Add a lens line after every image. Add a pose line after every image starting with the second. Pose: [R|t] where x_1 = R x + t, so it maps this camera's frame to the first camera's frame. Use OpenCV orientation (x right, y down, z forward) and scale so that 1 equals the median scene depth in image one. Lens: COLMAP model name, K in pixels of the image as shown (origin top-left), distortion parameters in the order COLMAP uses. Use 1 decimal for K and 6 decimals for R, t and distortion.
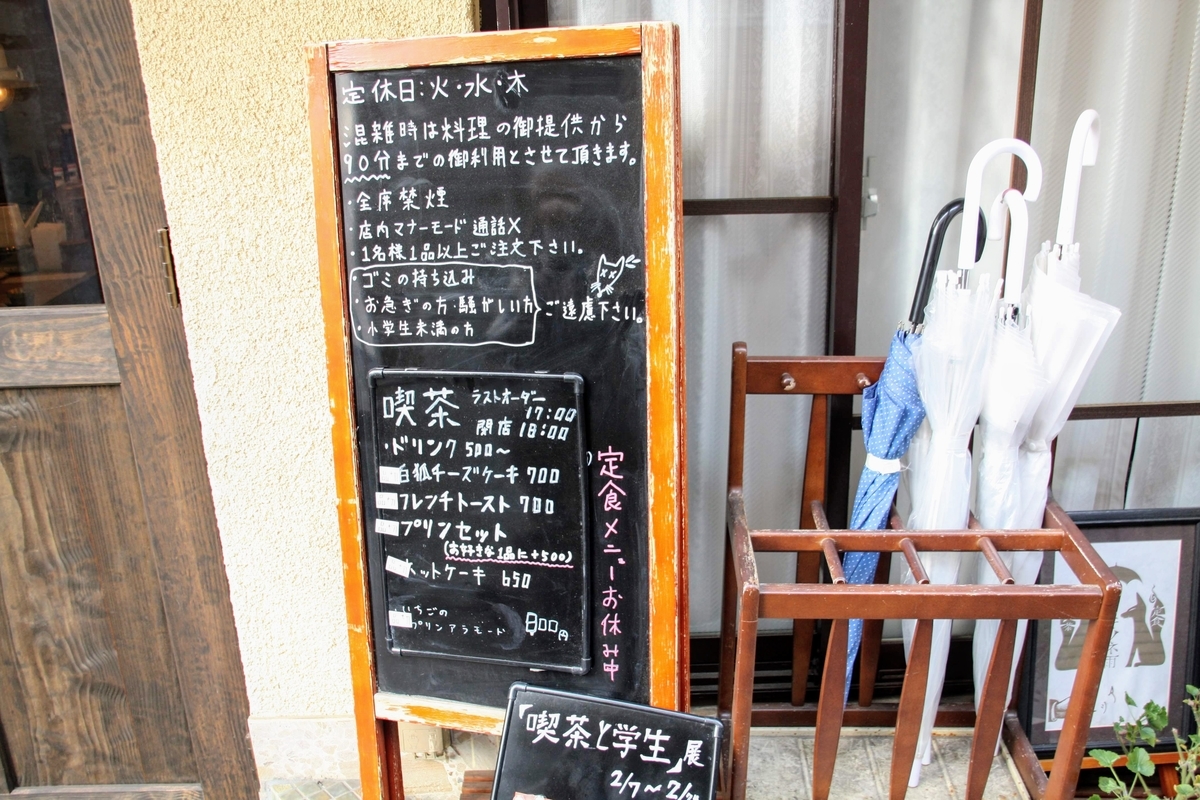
lens RADIAL K [[1139.0, 0, 604.6], [0, 1139.0, 387.9], [0, 0, 1]] dist [-0.017579, 0.000000]
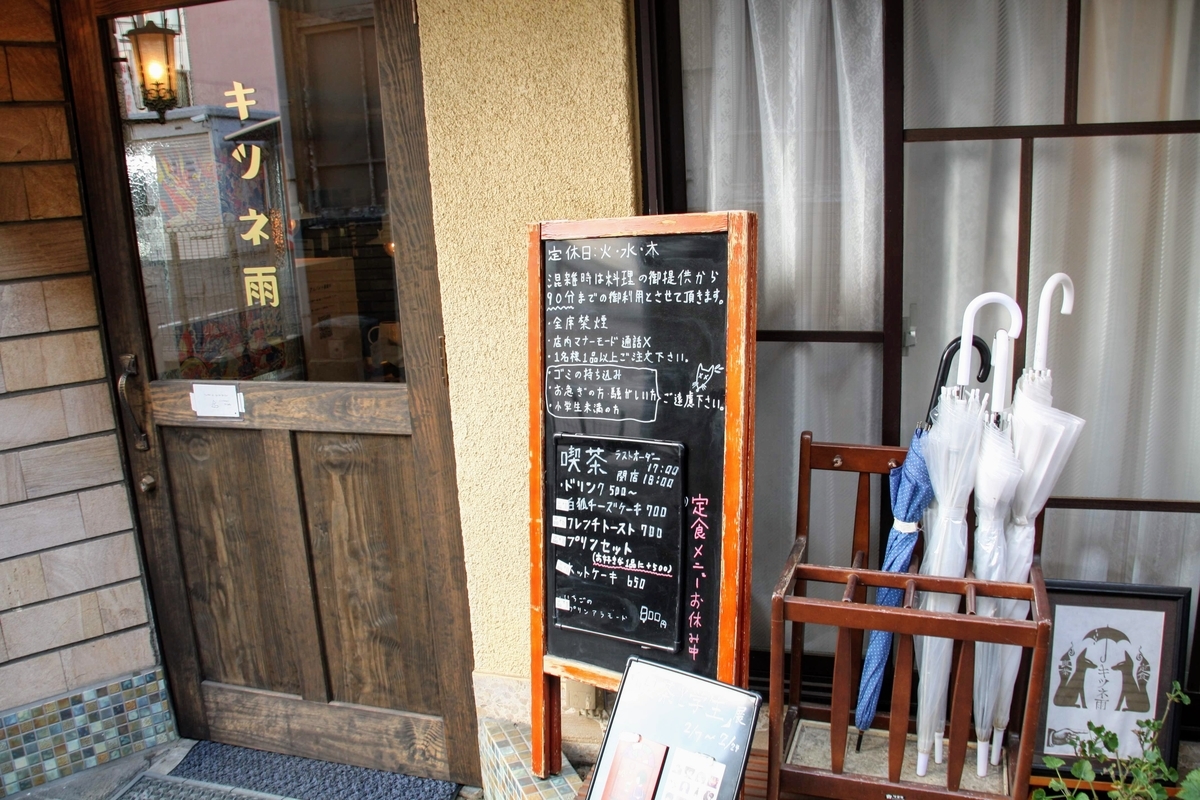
lens RADIAL K [[993.2, 0, 599.6], [0, 993.2, 395.0], [0, 0, 1]] dist [-0.066121, -0.012187]
pose [[0.956754, 0.053431, -0.285950, 0.221262], [-0.081960, 0.992677, -0.088742, 0.045100], [0.279114, 0.108341, 0.954127, -0.241902]]
